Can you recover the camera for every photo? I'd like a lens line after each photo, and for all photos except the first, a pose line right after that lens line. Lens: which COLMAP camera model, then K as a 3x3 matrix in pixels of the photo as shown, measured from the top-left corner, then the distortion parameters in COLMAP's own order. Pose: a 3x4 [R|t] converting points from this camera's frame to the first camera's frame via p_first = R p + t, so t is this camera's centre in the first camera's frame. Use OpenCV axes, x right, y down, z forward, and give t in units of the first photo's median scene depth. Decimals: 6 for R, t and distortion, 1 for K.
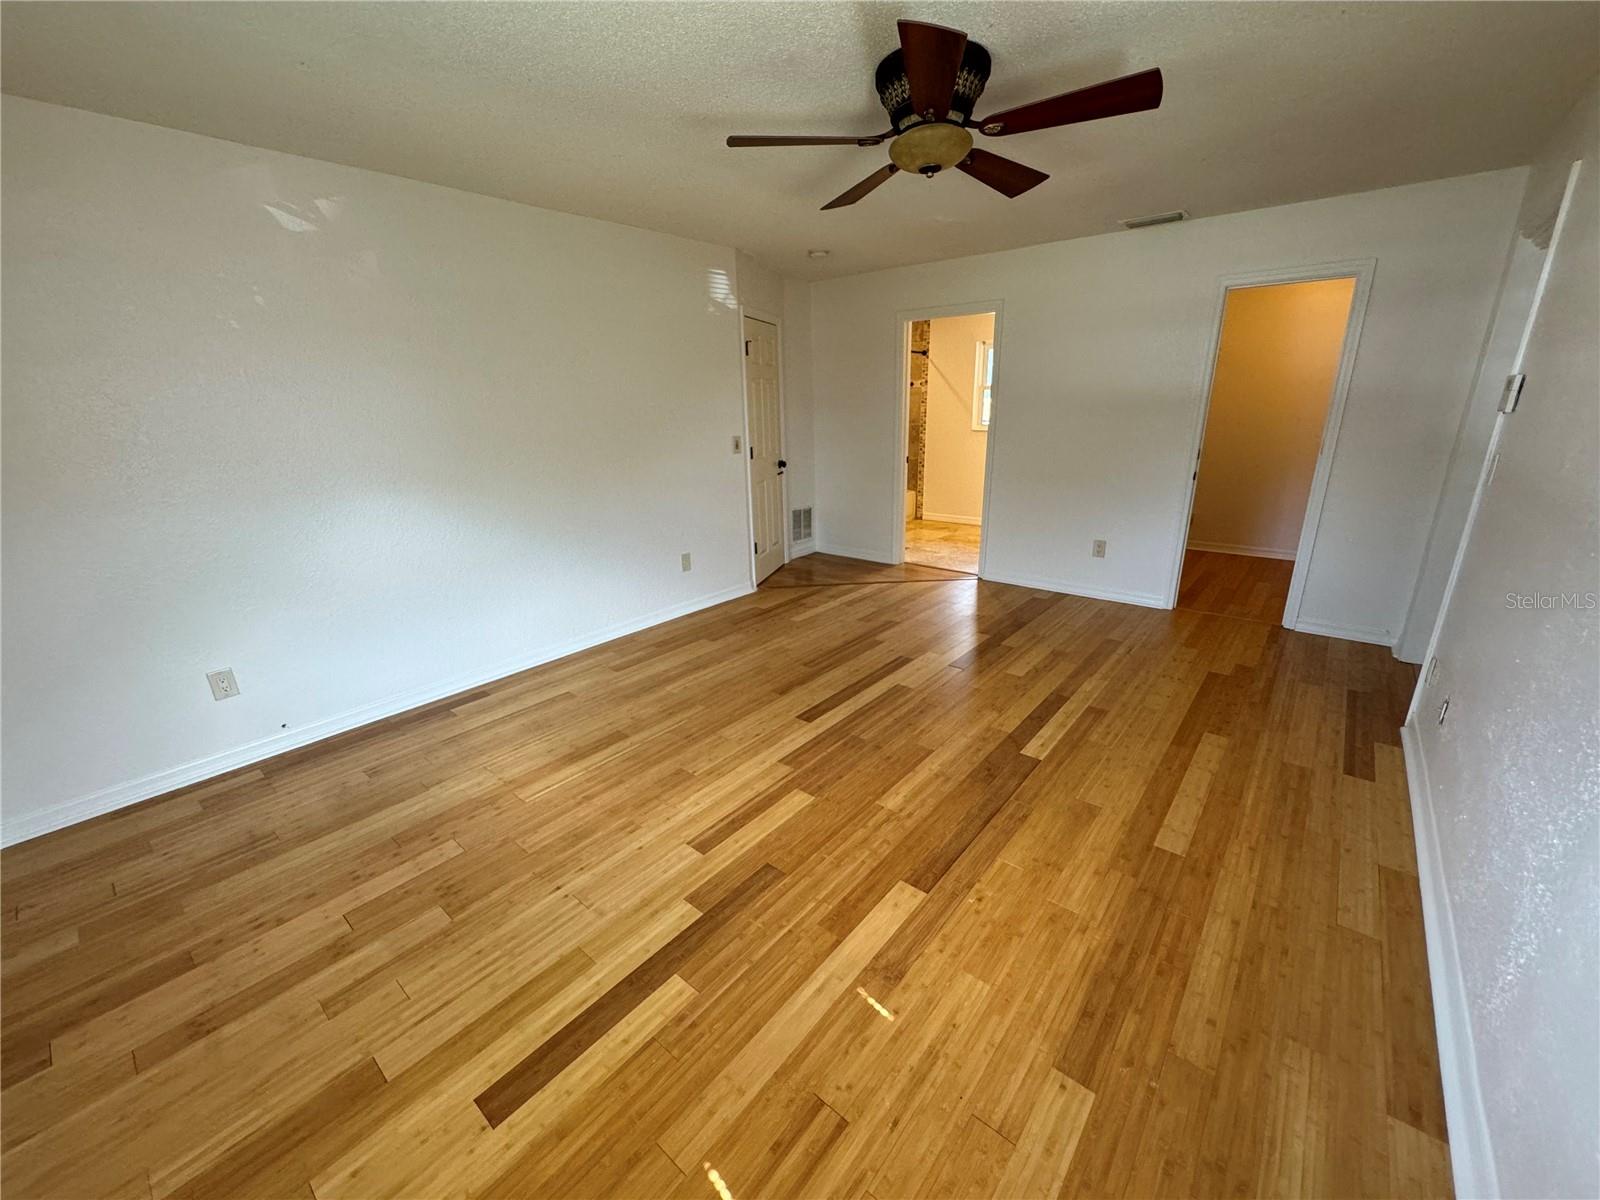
lens RADIAL K [[640.3, 0, 798.0], [0, 640.3, 599.5], [0, 0, 1]] dist [-0.001178, 0.000234]
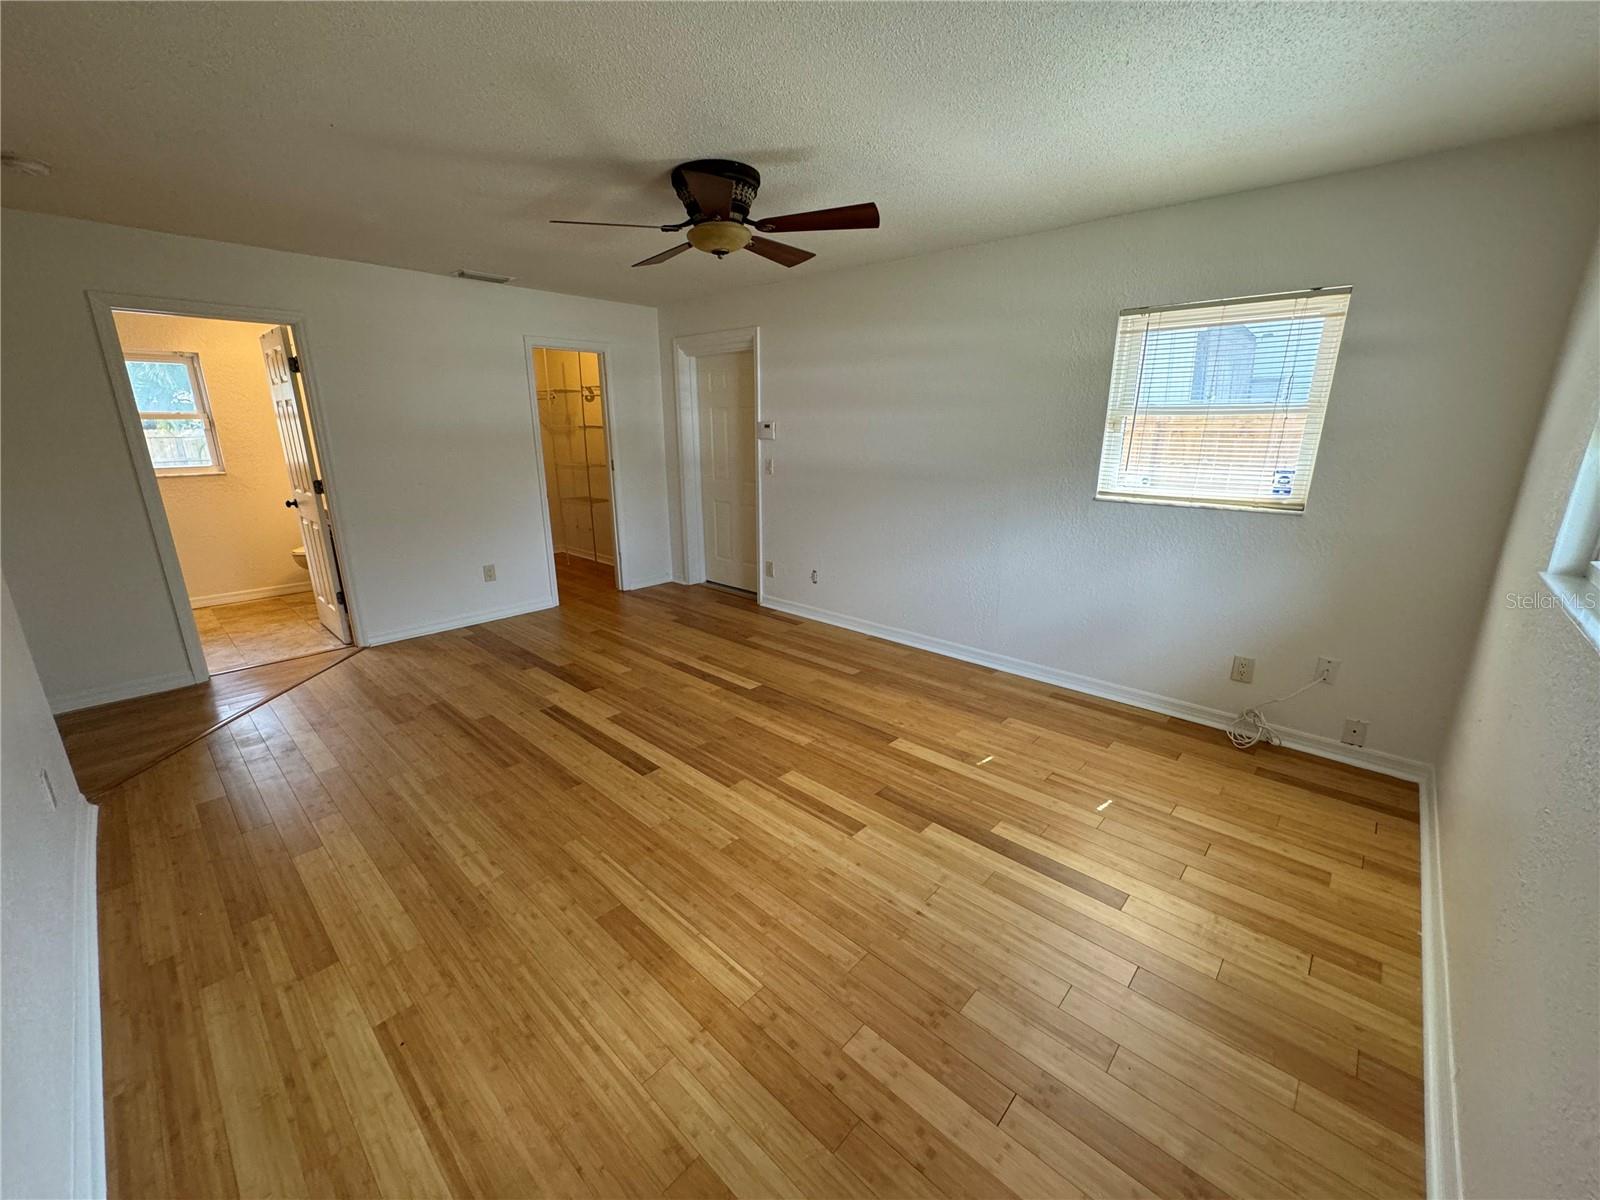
lens RADIAL K [[638.0, 0, 799.8], [0, 638.0, 600.9], [0, 0, 1]] dist [-0.001712, -0.000063]
pose [[0.047065, -0.249484, 0.967234, -0.938367], [0.298136, 0.927681, 0.224775, -0.213572], [-0.953362, 0.277788, 0.118042, 0.710151]]
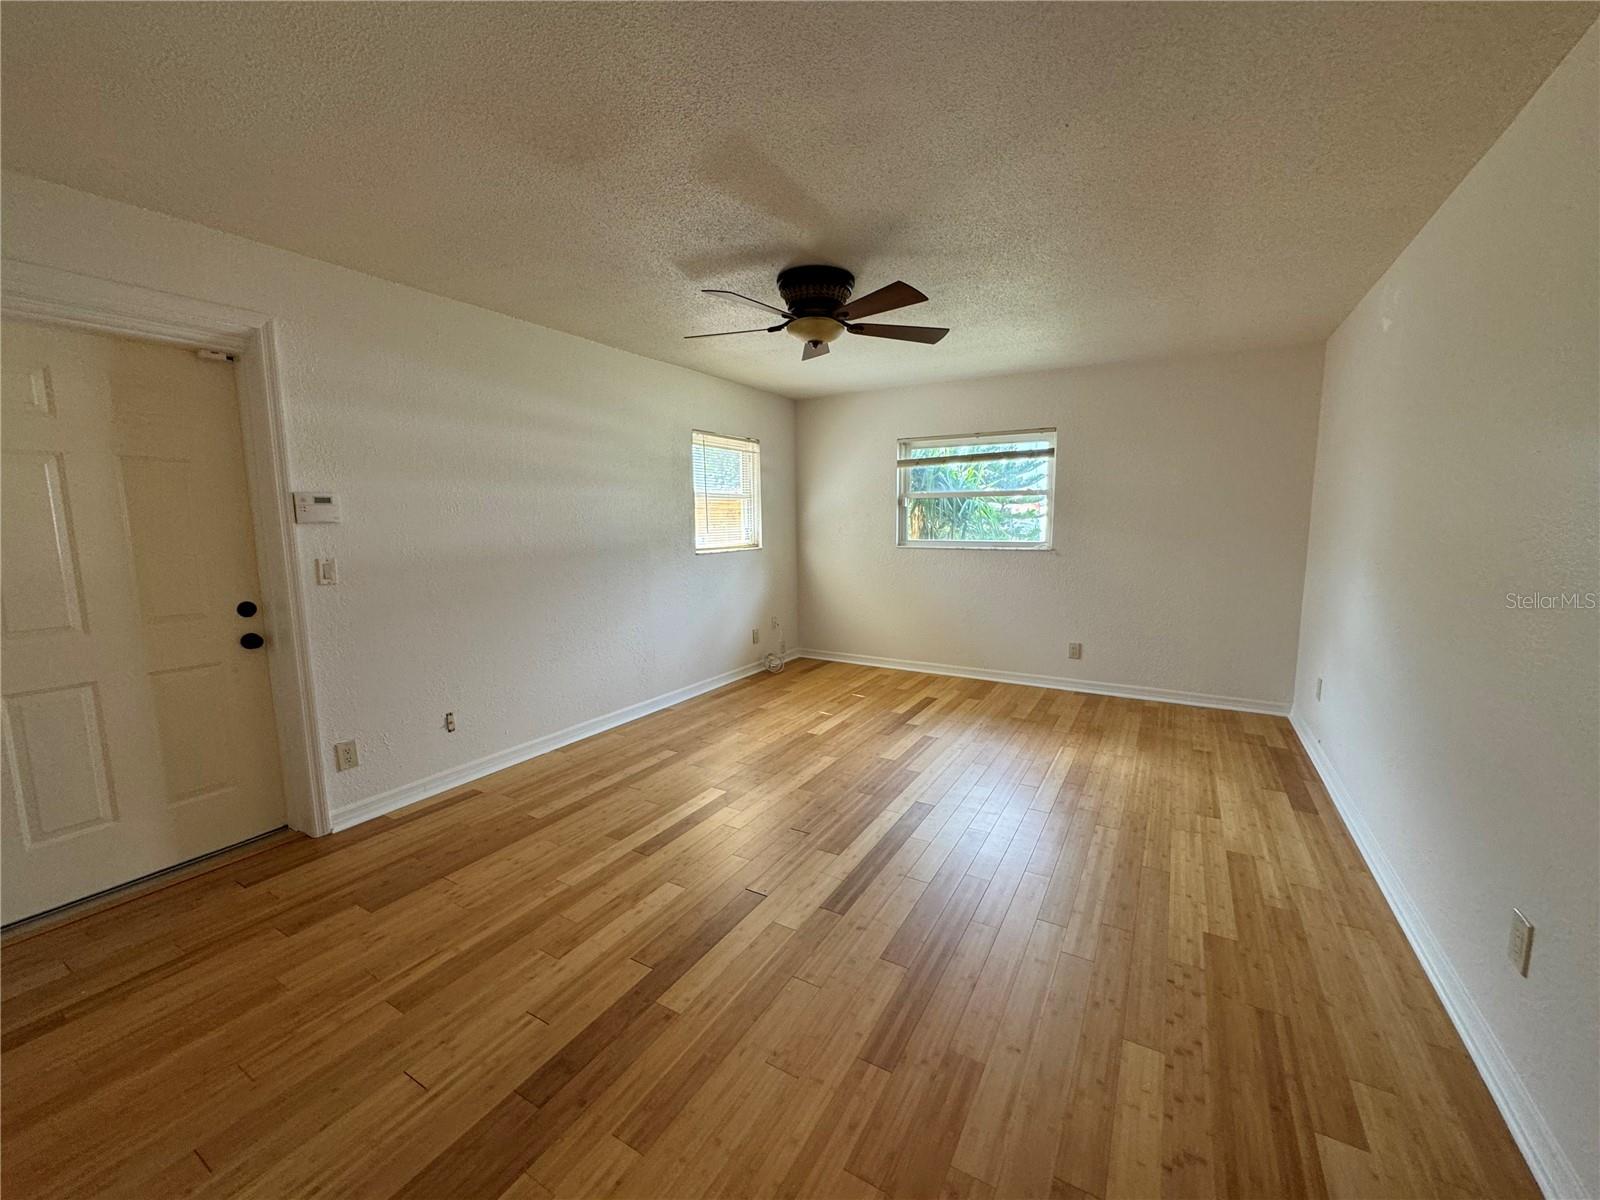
lens RADIAL K [[638.0, 0, 799.8], [0, 638.0, 600.9], [0, 0, 1]] dist [-0.001712, -0.000063]
pose [[-0.986026, 0.052612, -0.158065, 0.393204], [-0.019093, 0.906878, 0.420960, -0.594364], [0.165493, 0.418096, -0.893201, 1.985526]]
